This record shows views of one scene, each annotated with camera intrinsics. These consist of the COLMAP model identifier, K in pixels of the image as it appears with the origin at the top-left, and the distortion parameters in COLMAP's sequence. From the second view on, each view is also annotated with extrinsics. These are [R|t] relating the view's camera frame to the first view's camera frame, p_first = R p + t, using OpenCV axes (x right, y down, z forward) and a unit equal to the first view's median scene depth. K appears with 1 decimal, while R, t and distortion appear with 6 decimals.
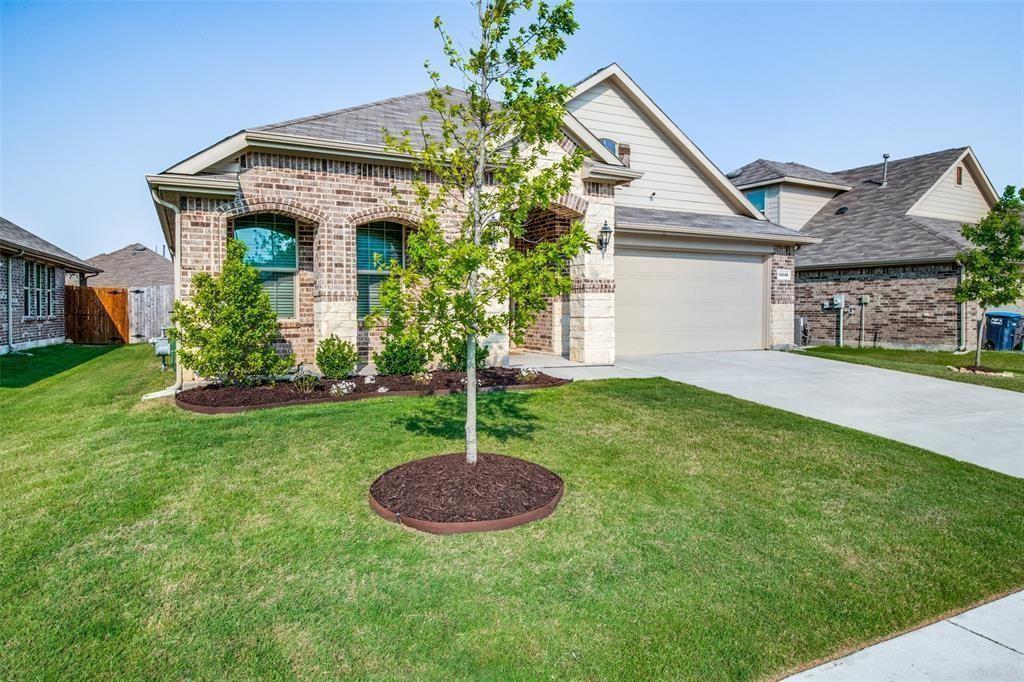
lens RADIAL K [[625.6, 0, 539.5], [0, 625.6, 319.3], [0, 0, 1]] dist [0.011001, -0.004465]
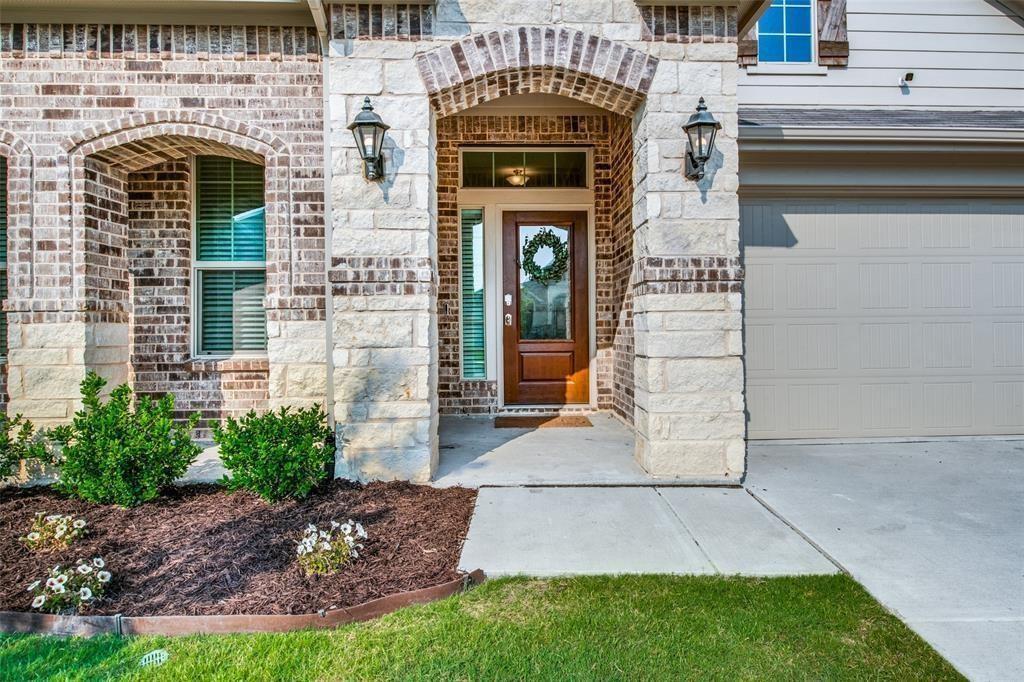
lens RADIAL K [[625.6, 0, 539.5], [0, 625.6, 319.3], [0, 0, 1]] dist [0.011001, -0.004465]
pose [[0.899739, -0.012244, -0.436256, 0.206671], [-0.000493, 0.999577, -0.029070, -0.017609], [0.436428, 0.026371, 0.899353, 0.719839]]
